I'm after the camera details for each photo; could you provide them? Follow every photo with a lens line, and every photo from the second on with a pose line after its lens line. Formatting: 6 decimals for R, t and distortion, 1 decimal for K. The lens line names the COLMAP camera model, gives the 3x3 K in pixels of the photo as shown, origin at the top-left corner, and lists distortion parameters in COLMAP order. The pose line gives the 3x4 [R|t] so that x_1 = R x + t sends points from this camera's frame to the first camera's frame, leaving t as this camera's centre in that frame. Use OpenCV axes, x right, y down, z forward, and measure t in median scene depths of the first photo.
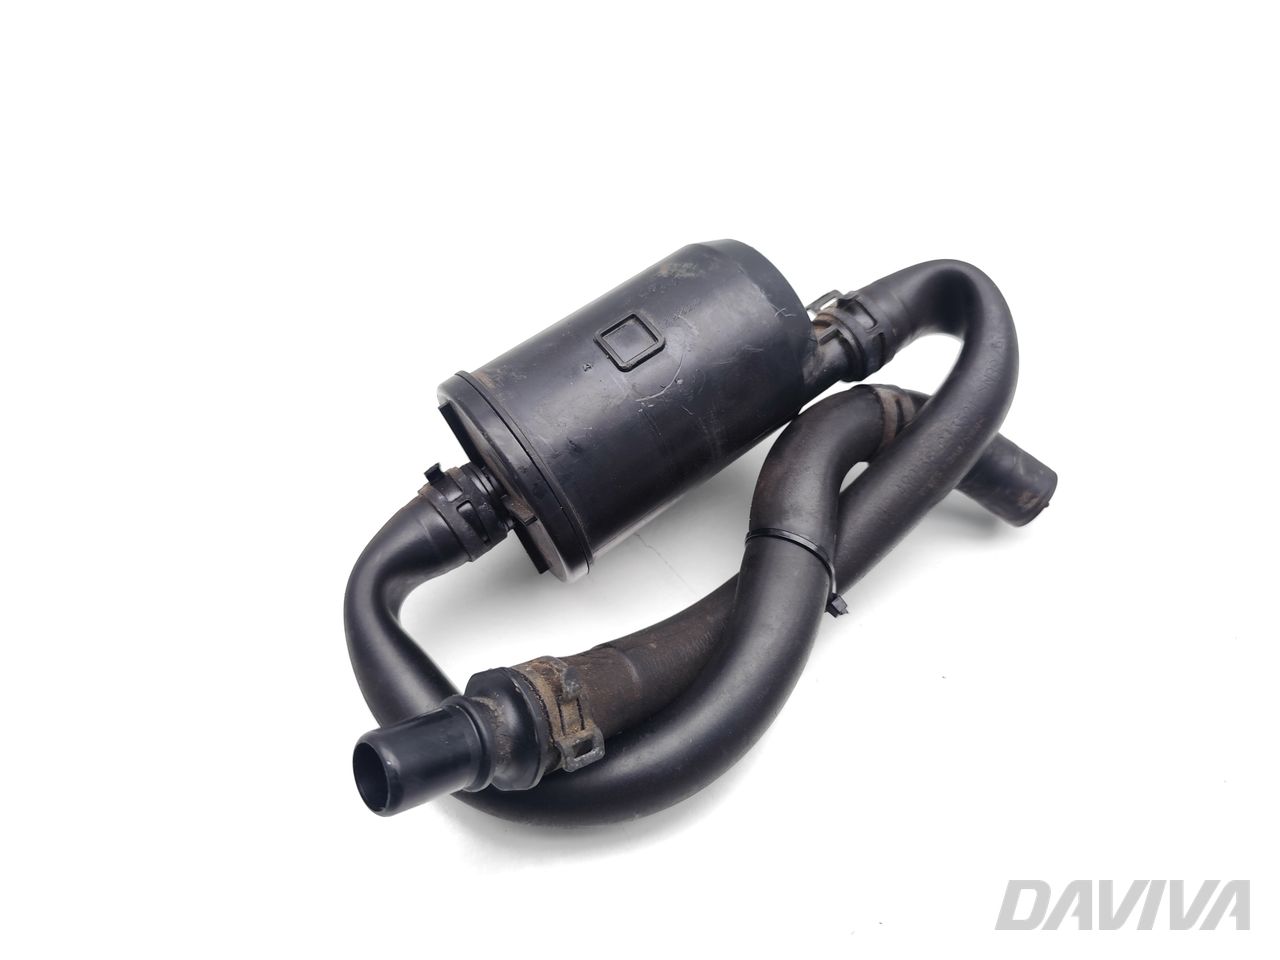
lens RADIAL K [[859.8, 0, 641.3], [0, 859.8, 481.3], [0, 0, 1]] dist [-0.003010, -0.000594]
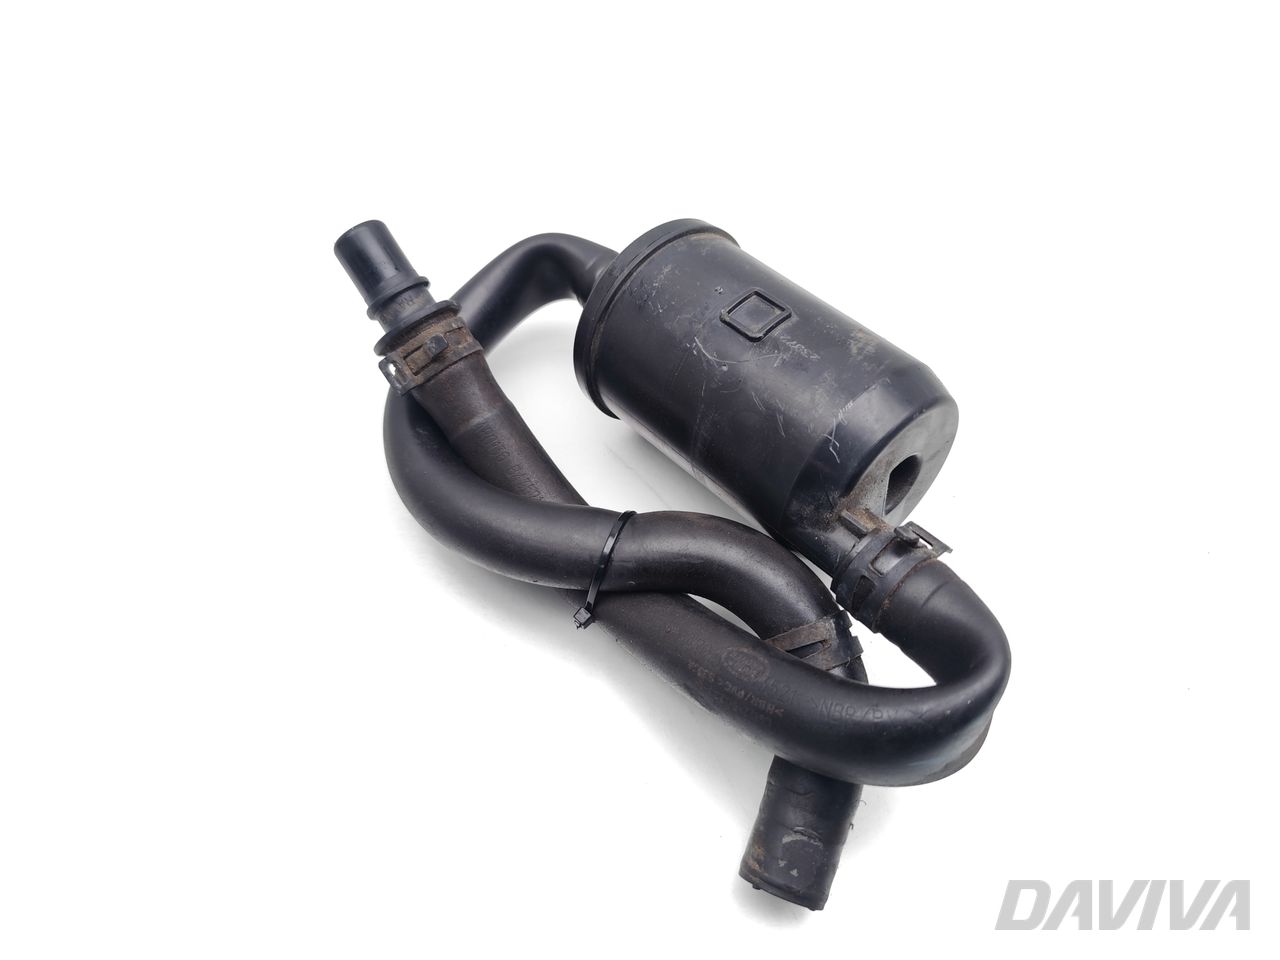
lens RADIAL K [[859.8, 0, 641.6], [0, 859.8, 479.2], [0, 0, 1]] dist [-0.003010, -0.000594]
pose [[0.094804, 0.833305, -0.544623, 0.646796], [-0.831026, 0.367459, 0.417576, -0.382537], [0.548095, 0.413008, 0.727335, 0.264717]]
